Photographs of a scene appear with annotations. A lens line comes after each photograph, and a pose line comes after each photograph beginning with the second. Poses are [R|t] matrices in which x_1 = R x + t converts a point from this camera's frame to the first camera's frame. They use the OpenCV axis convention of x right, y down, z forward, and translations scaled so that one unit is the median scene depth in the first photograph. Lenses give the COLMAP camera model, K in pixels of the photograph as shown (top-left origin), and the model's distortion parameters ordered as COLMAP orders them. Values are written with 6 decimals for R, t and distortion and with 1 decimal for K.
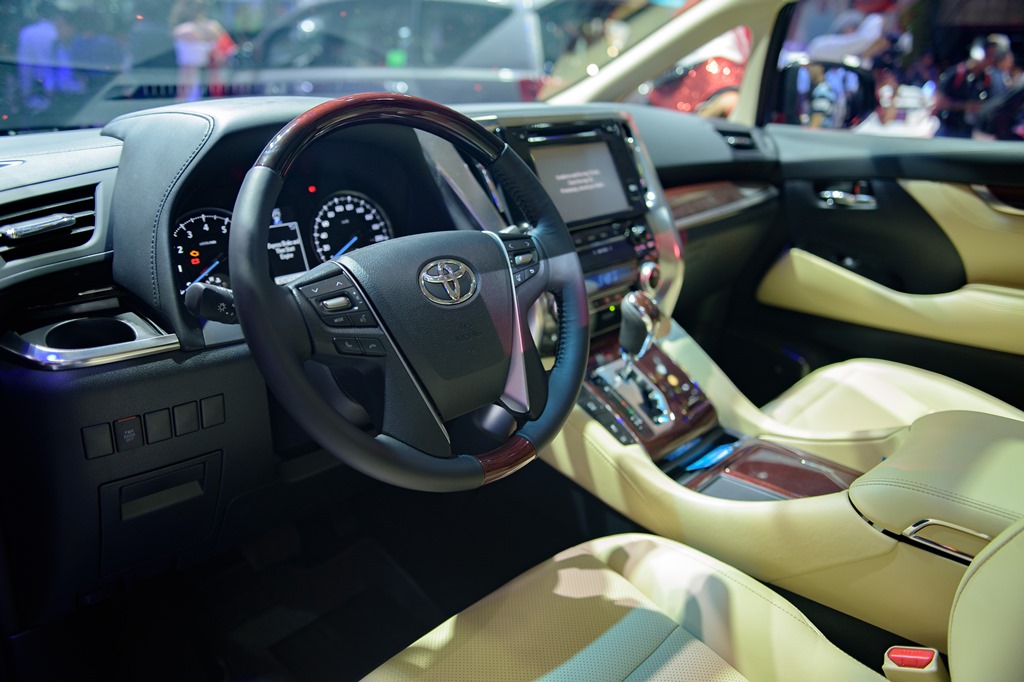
lens RADIAL K [[778.9, 0, 512.0], [0, 778.9, 341.0], [0, 0, 1]] dist [-0.001342, -0.000295]
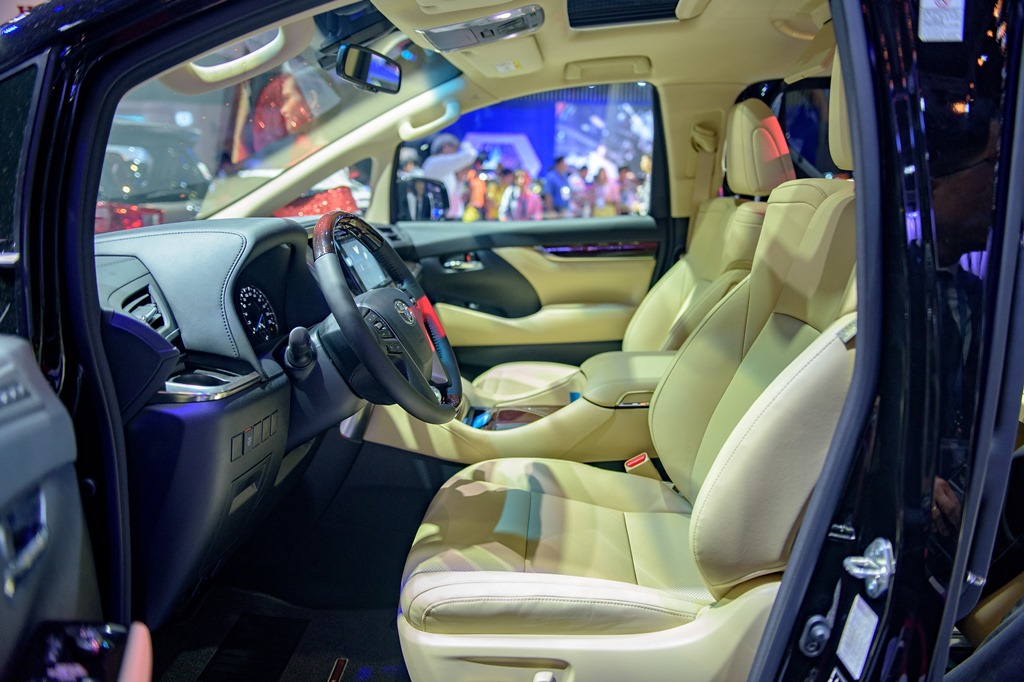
lens RADIAL K [[778.9, 0, 512.0], [0, 778.9, 341.0], [0, 0, 1]] dist [-0.001342, -0.000295]
pose [[0.785211, -0.166514, 0.596420, -0.437339], [0.244267, 0.968354, -0.051233, 0.062312], [-0.569014, 0.185914, 0.801036, -0.242776]]
